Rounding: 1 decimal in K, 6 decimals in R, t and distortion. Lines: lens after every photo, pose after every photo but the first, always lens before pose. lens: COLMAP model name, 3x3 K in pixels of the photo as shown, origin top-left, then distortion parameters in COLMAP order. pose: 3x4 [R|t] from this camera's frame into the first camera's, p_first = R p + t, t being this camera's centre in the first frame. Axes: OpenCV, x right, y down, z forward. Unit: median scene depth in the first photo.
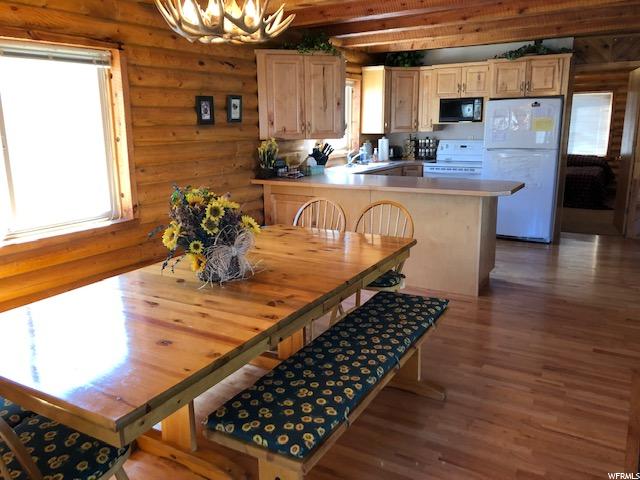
lens RADIAL K [[521.0, 0, 319.4], [0, 521.0, 237.9], [0, 0, 1]] dist [0.017244, -0.026038]
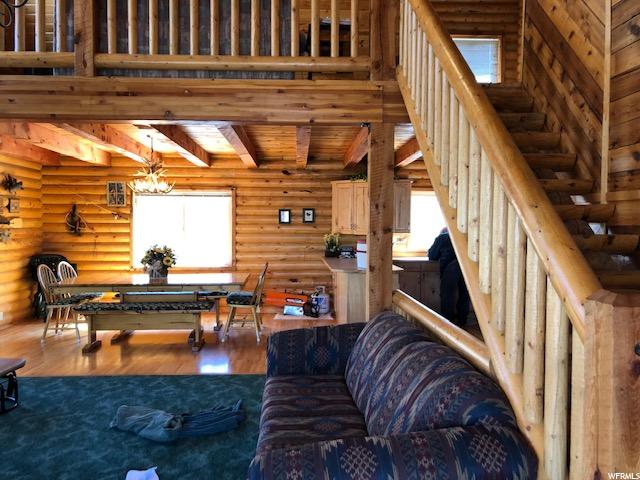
lens RADIAL K [[521.0, 0, 320.8], [0, 521.0, 238.4], [0, 0, 1]] dist [0.017244, -0.026038]
pose [[0.558156, 0.037934, -0.828868, 1.128596], [-0.194795, 0.977026, -0.086460, -0.025711], [0.806546, 0.209717, 0.552722, 0.073786]]
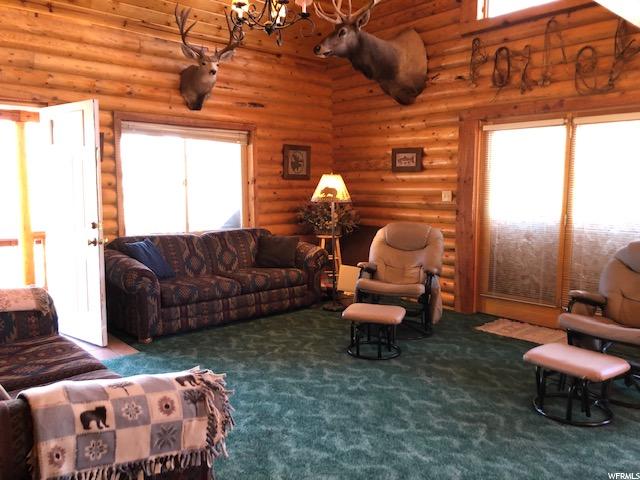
lens RADIAL K [[521.0, 0, 321.1], [0, 521.0, 239.0], [0, 0, 1]] dist [0.017244, -0.026038]
pose [[-0.954066, -0.018150, 0.299046, 0.372141], [0.080065, 0.946413, 0.312876, -0.138783], [-0.288700, 0.322448, -0.901488, 0.674943]]
